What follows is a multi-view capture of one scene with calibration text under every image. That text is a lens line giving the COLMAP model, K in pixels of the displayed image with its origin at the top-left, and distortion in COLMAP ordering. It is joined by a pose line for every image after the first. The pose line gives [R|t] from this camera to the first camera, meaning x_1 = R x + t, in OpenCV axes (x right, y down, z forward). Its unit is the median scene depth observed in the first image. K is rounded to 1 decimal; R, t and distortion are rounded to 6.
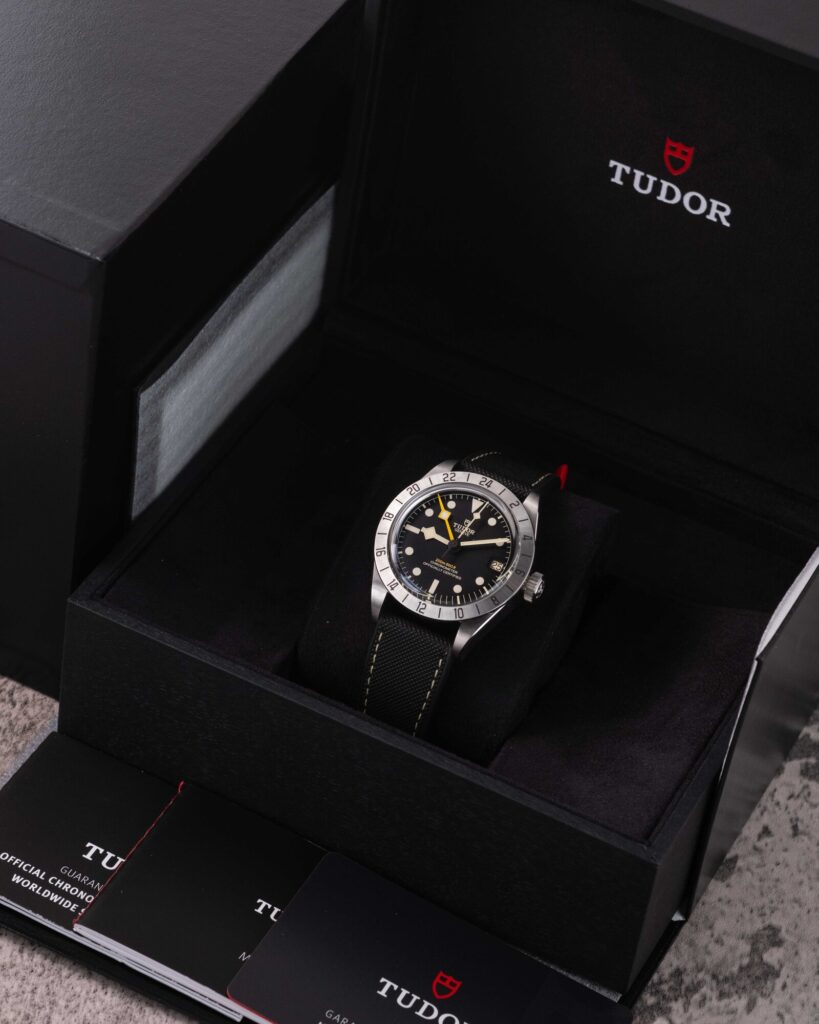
lens RADIAL K [[4109.8, 0, 410.6], [0, 4109.8, 514.5], [0, 0, 1]] dist [0.256594, 0.000000]
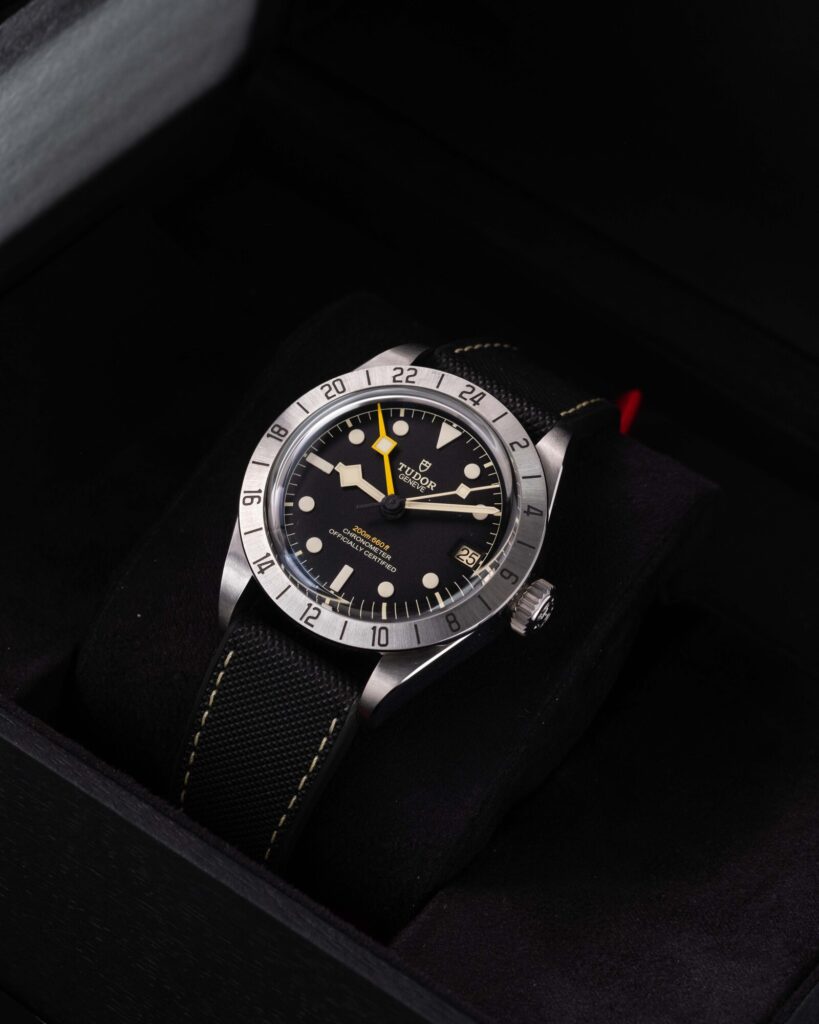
lens RADIAL K [[4109.8, 0, 406.0], [0, 4109.8, 509.5], [0, 0, 1]] dist [0.256594, 0.000000]
pose [[0.989024, 0.143488, -0.035242, 0.030625], [-0.143190, 0.989636, 0.010844, 0.002126], [0.036433, -0.005678, 0.999320, 0.479511]]
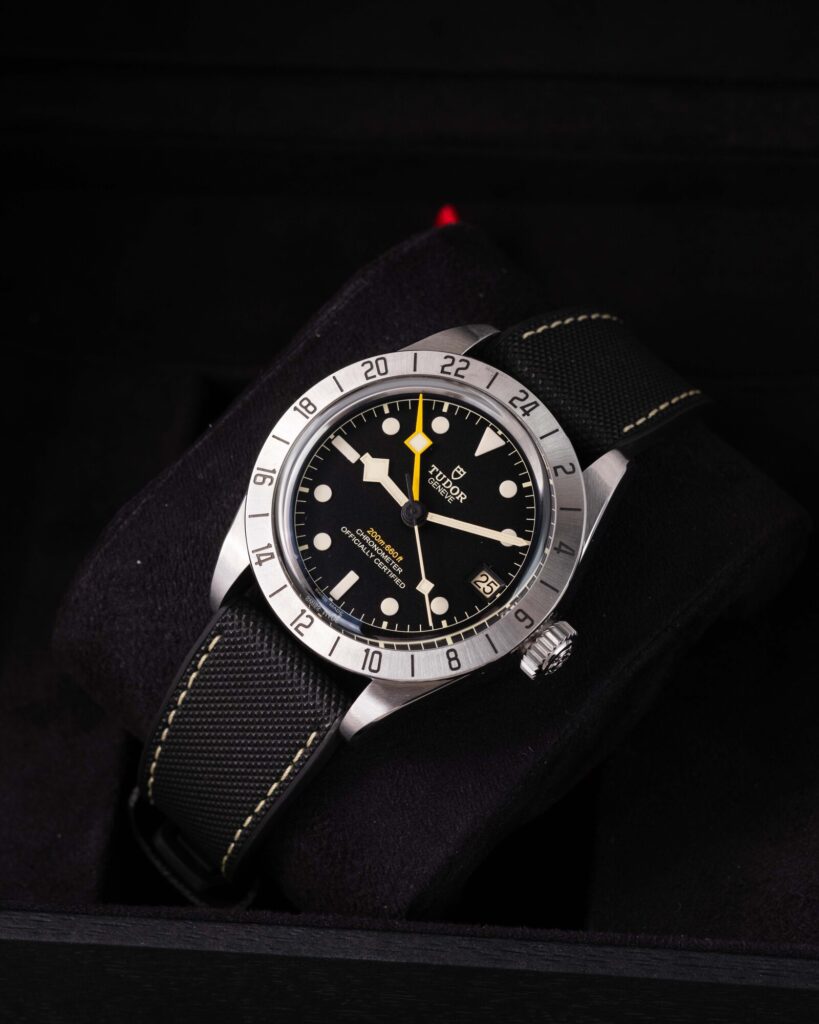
lens RADIAL K [[4109.8, 0, 410.9], [0, 4109.8, 518.8], [0, 0, 1]] dist [0.256594, 0.000000]
pose [[0.946215, 0.311405, -0.087773, 0.051676], [-0.292500, 0.939308, 0.179287, -0.076127], [0.138277, -0.143970, 0.979874, 0.537952]]
